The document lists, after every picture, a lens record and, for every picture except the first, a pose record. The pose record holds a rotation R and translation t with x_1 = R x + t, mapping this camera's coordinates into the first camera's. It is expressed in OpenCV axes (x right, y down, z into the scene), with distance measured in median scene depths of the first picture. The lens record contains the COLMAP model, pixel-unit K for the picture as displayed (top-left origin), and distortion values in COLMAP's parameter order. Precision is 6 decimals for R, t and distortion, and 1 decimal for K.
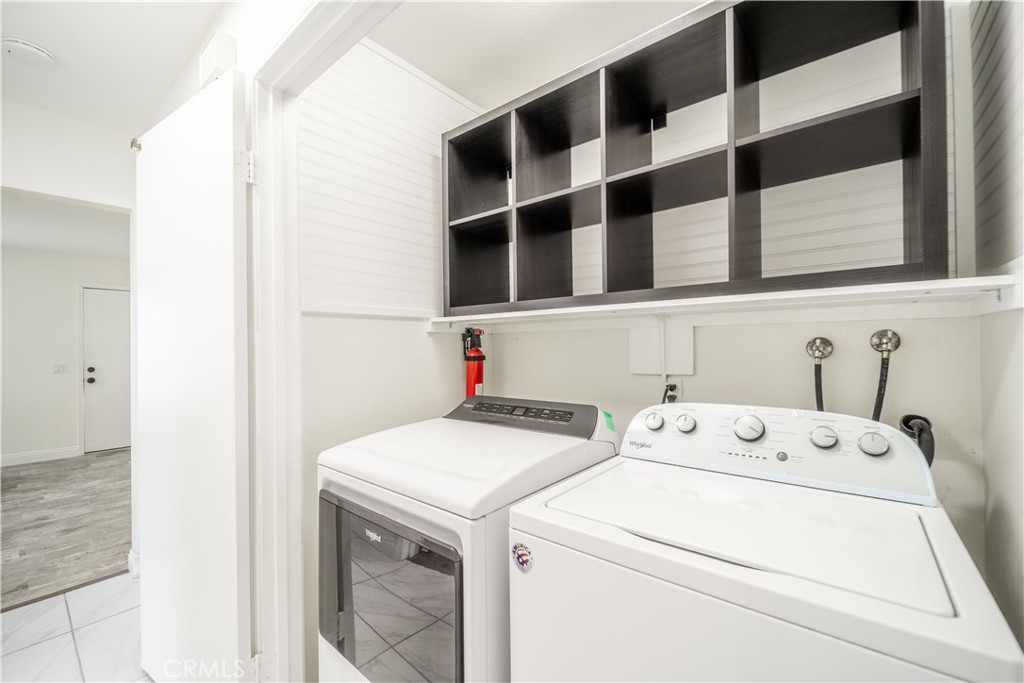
lens RADIAL K [[414.7, 0, 517.7], [0, 414.7, 342.0], [0, 0, 1]] dist [0.000756, -0.002402]
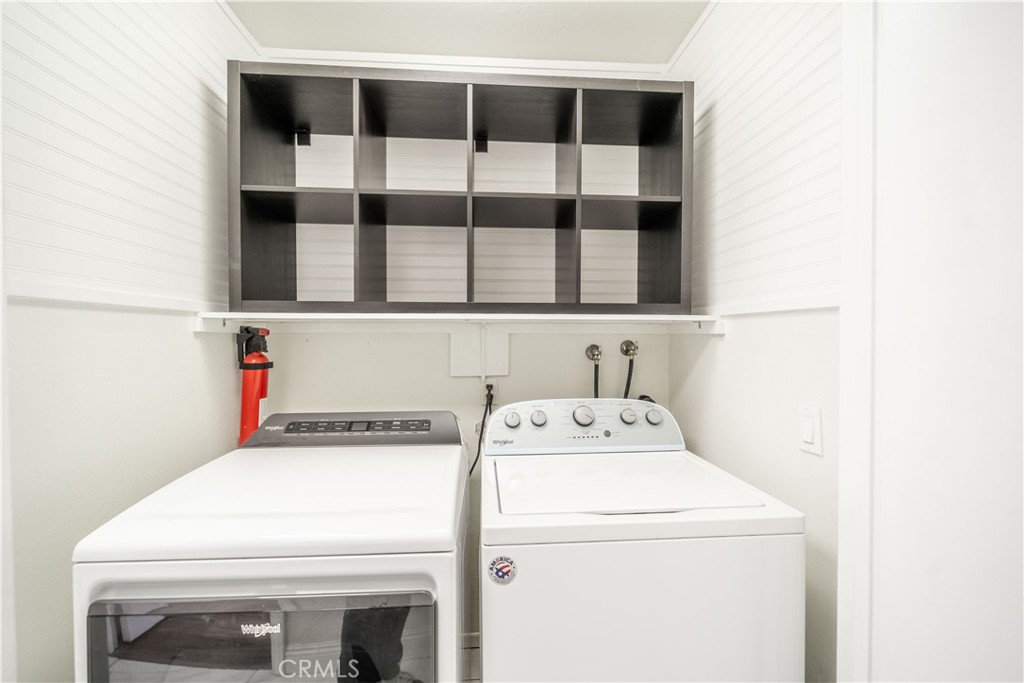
lens RADIAL K [[414.7, 0, 517.7], [0, 414.7, 342.0], [0, 0, 1]] dist [0.000756, -0.002402]
pose [[0.731419, 0.004837, 0.681912, -0.356956], [-0.015018, 0.999847, 0.009016, -0.025542], [-0.681763, -0.016835, 0.731379, 0.133549]]
